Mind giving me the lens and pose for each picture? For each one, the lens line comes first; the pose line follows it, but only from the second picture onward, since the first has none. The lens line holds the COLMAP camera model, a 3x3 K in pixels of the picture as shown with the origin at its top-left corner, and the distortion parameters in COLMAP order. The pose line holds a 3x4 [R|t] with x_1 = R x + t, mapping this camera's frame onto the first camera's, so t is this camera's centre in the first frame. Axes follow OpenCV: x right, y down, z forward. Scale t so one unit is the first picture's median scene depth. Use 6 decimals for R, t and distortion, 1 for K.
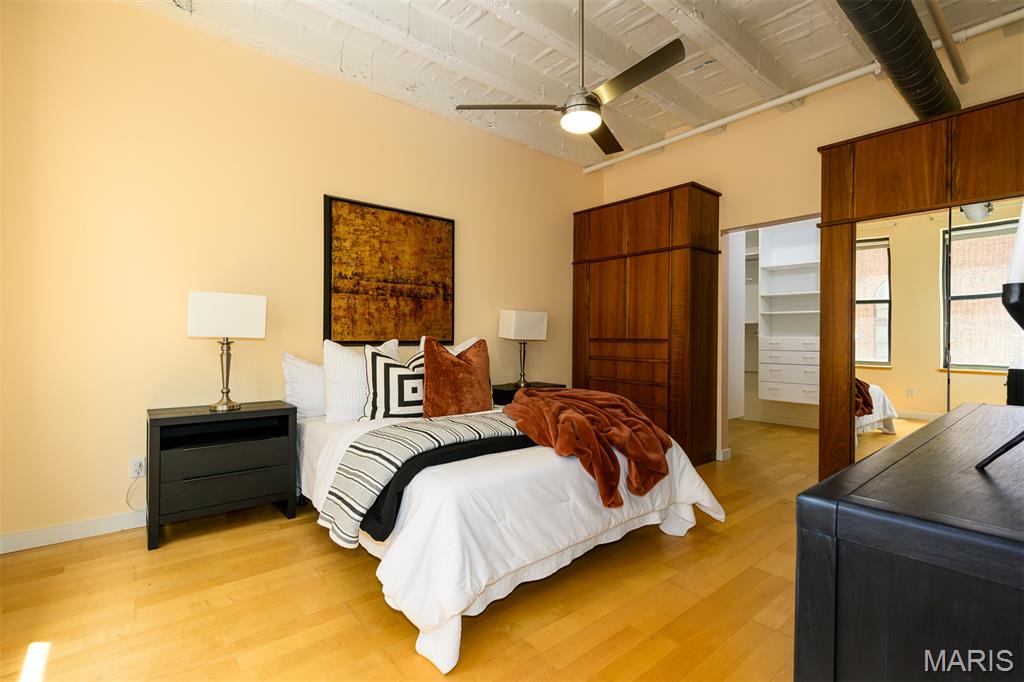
lens RADIAL K [[456.8, 0, 515.3], [0, 456.8, 332.5], [0, 0, 1]] dist [-0.001809, -0.000526]
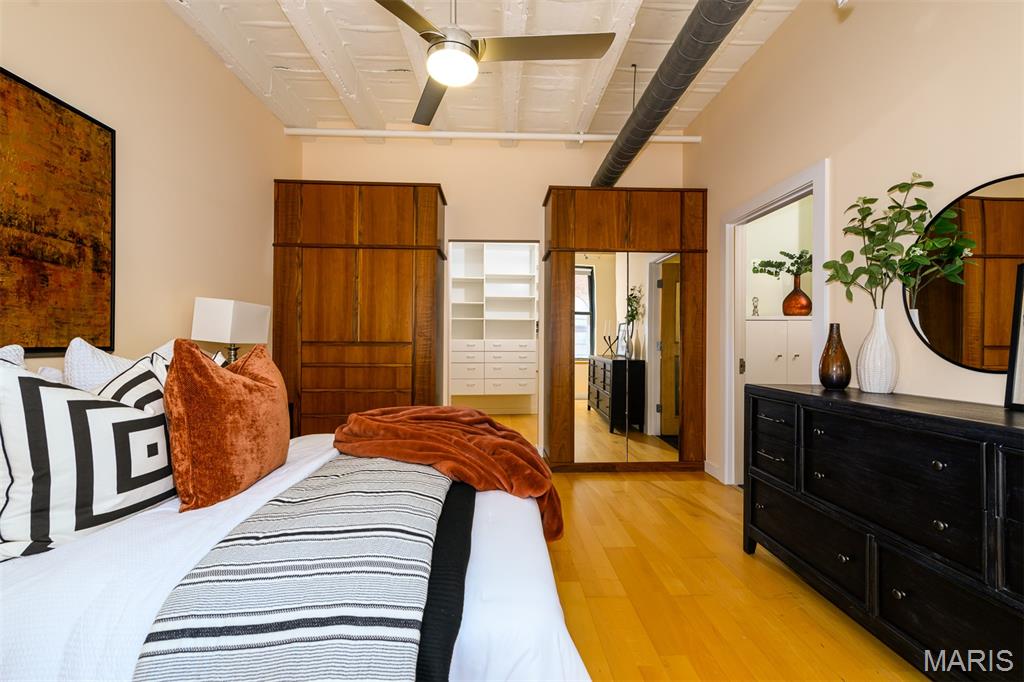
lens RADIAL K [[424.2, 0, 509.1], [0, 424.2, 338.8], [0, 0, 1]] dist [0.000617, -0.000026]
pose [[0.619919, 0.002051, 0.784663, -0.250435], [-0.009837, 0.999938, 0.005157, 0.001550], [-0.784604, -0.010916, 0.619901, 0.312841]]
